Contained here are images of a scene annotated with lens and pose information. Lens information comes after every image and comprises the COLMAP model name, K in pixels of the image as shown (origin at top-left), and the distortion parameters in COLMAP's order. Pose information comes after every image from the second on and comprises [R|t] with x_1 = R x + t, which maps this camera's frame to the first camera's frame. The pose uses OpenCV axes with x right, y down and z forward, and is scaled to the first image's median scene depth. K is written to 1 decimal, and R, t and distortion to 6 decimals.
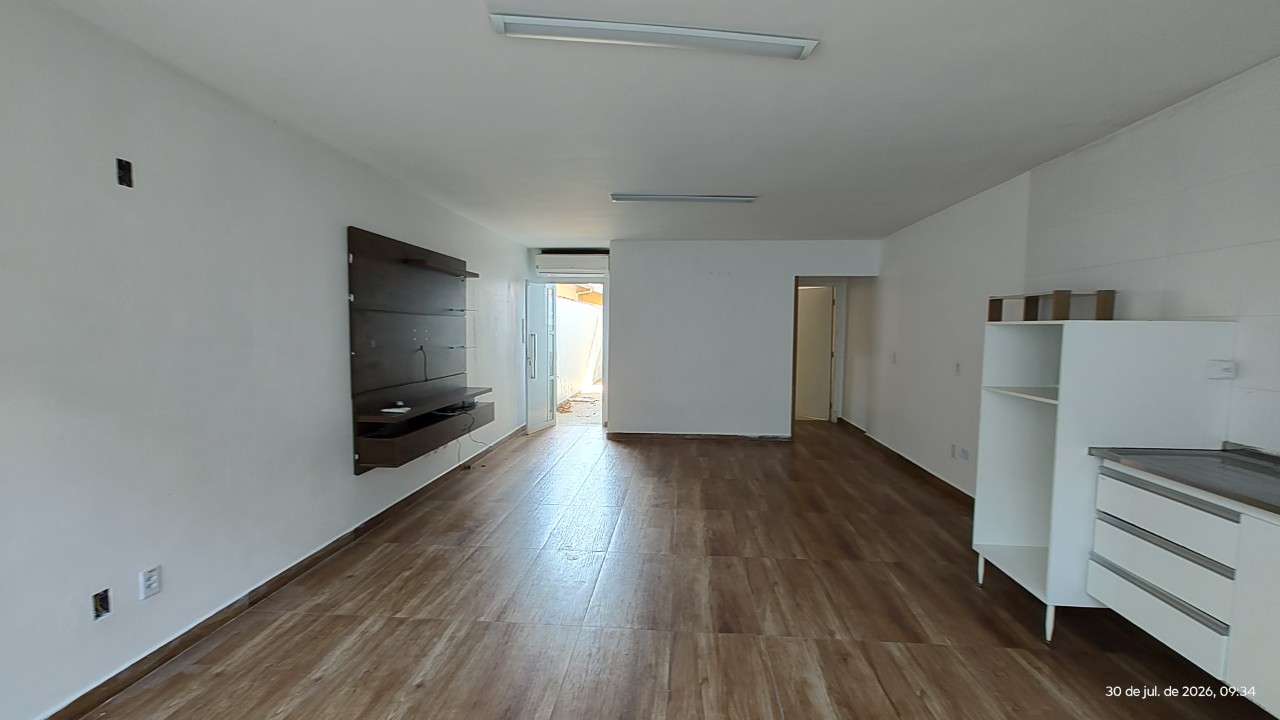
lens RADIAL K [[535.1, 0, 645.1], [0, 535.1, 357.6], [0, 0, 1]] dist [-0.000887, -0.000050]
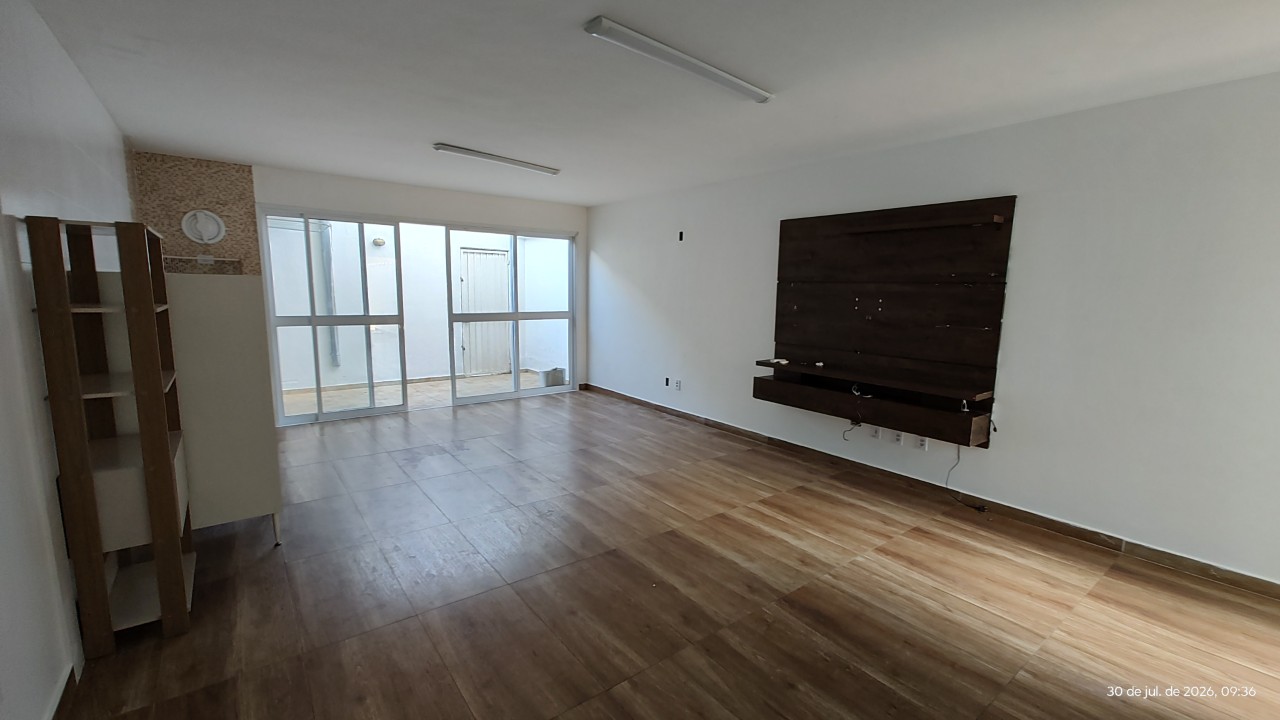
lens RADIAL K [[541.1, 0, 650.5], [0, 541.1, 366.4], [0, 0, 1]] dist [0.000681, 0.000756]
pose [[-0.741128, 0.072711, -0.667415, 0.646271], [-0.062206, 0.982404, 0.176103, -0.099436], [0.668475, 0.172032, -0.723564, 1.819382]]
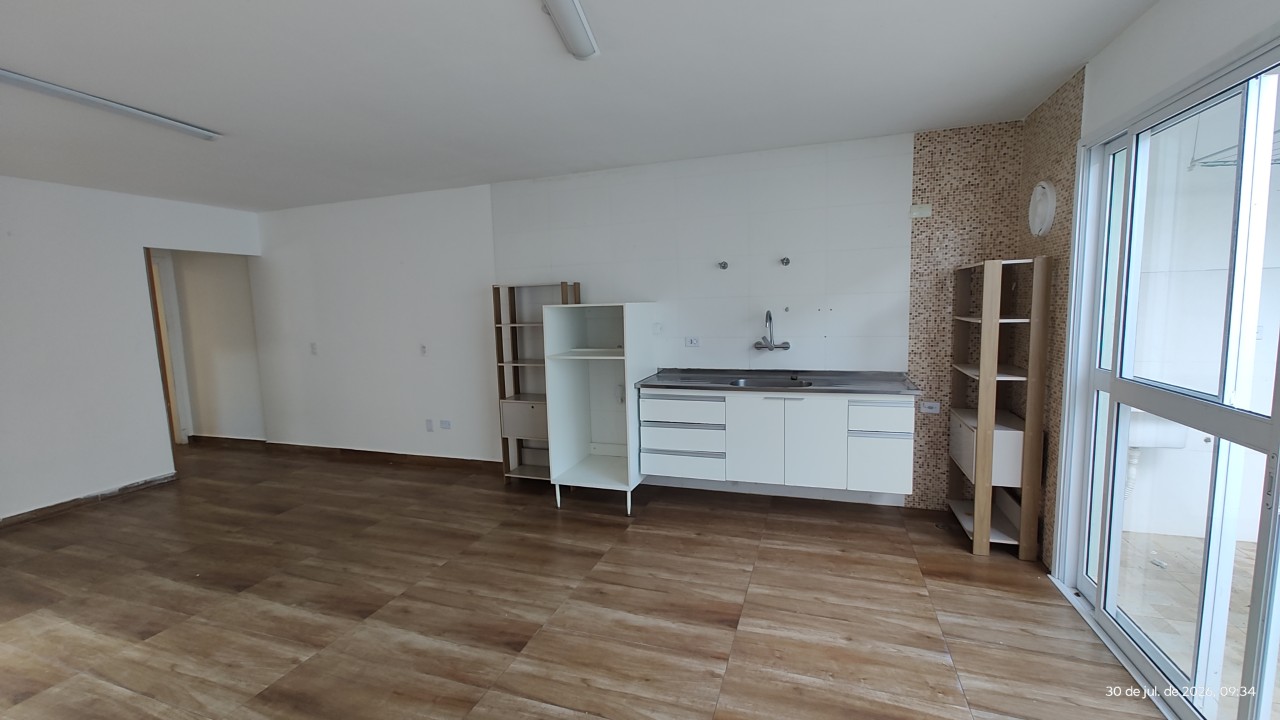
lens RADIAL K [[528.5, 0, 640.0], [0, 528.5, 360.0], [0, 0, 1]] dist [0.001381, 0.000271]
pose [[0.257767, -0.119300, 0.958814, -0.441508], [0.086205, 0.991230, 0.100158, -0.038322], [-0.962354, 0.056837, 0.265791, 0.381396]]
